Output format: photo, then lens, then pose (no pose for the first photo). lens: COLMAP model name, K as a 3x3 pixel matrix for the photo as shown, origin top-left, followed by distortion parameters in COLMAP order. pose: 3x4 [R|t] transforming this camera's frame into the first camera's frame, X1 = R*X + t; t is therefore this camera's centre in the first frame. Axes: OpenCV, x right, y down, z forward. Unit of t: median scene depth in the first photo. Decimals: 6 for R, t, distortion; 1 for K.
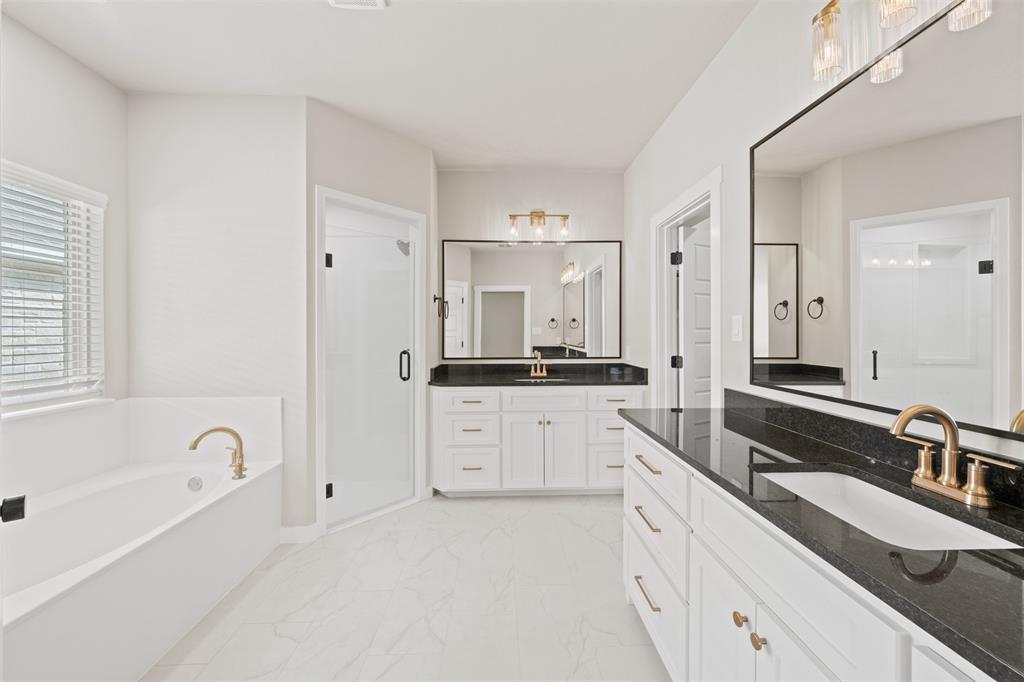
lens RADIAL K [[405.1, 0, 518.0], [0, 405.1, 343.1], [0, 0, 1]] dist [-0.000224, -0.000043]
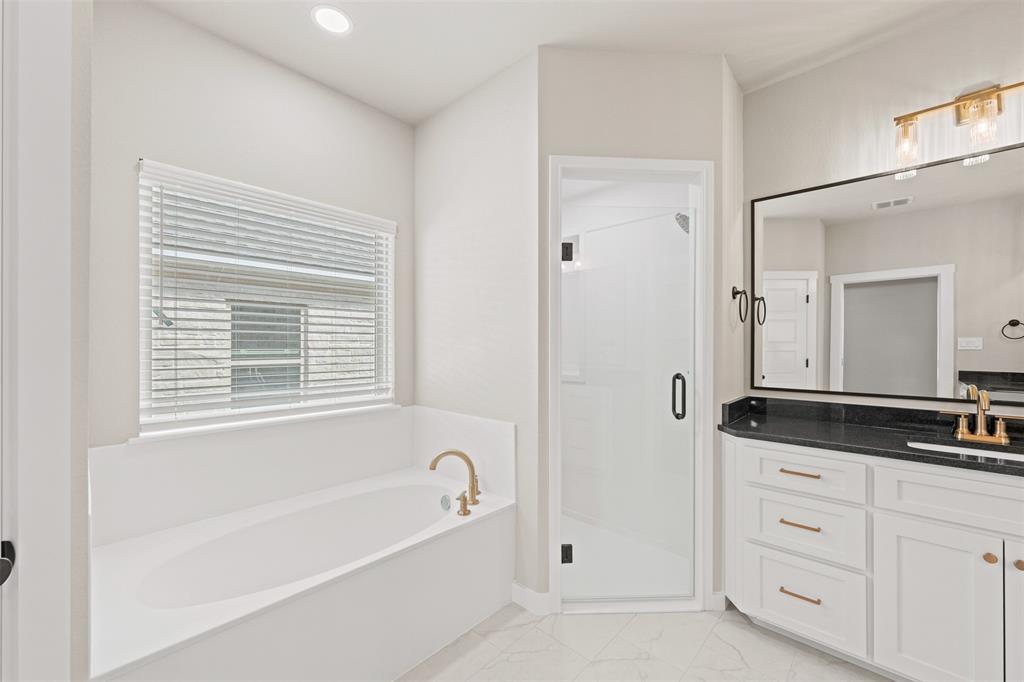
lens RADIAL K [[405.1, 0, 518.0], [0, 405.1, 343.1], [0, 0, 1]] dist [-0.000224, -0.000043]
pose [[0.704725, -0.000009, -0.709480, 0.006555], [-0.021109, 0.999557, -0.020981, -0.011847], [0.709166, 0.029762, 0.704413, 0.335383]]
